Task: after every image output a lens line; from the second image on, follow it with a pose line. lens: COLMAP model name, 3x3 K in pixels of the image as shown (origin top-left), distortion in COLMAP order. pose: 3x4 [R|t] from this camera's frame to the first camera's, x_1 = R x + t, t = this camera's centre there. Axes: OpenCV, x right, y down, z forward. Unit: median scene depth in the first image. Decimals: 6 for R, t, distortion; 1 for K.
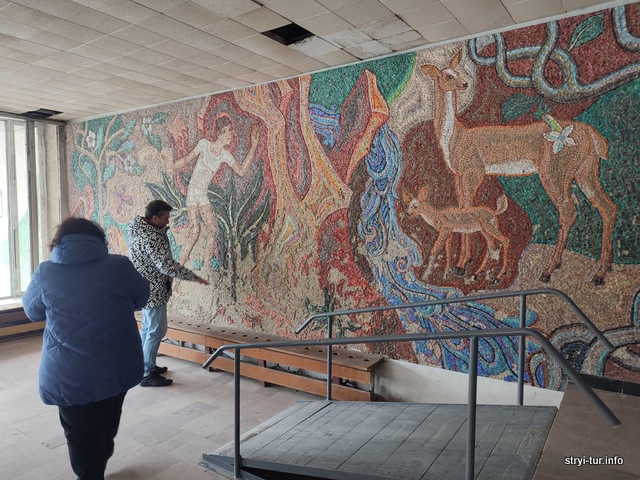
lens RADIAL K [[455.1, 0, 320.0], [0, 455.1, 240.0], [0, 0, 1]] dist [0.012602, -0.007023]
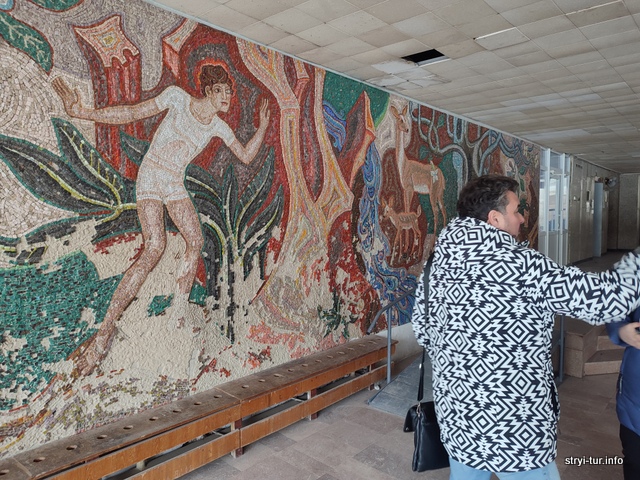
lens RADIAL K [[455.1, 0, 320.0], [0, 455.1, 240.0], [0, 0, 1]] dist [0.012602, -0.007023]
pose [[0.127437, -0.051126, 0.990528, -1.011082], [0.051025, 0.997686, 0.044930, -0.052628], [-0.990533, 0.044816, 0.129751, 0.923485]]
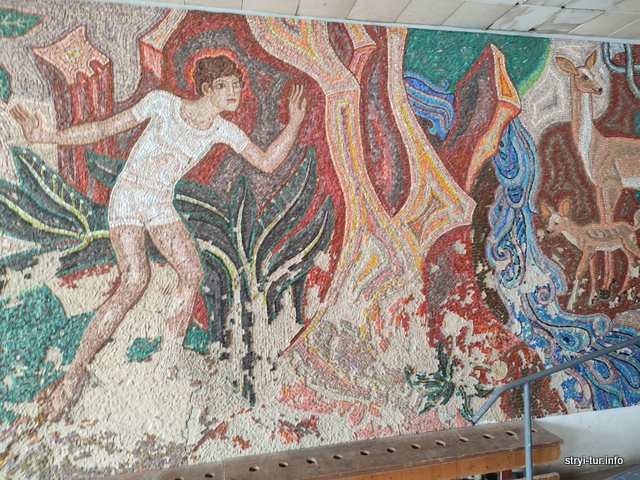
lens RADIAL K [[455.1, 0, 320.0], [0, 455.1, 240.0], [0, 0, 1]] dist [0.012602, -0.007023]
pose [[0.681182, -0.017816, 0.731897, -0.619889], [0.070806, 0.996621, -0.041639, -0.033898], [-0.728682, 0.080187, 0.680142, 0.675834]]
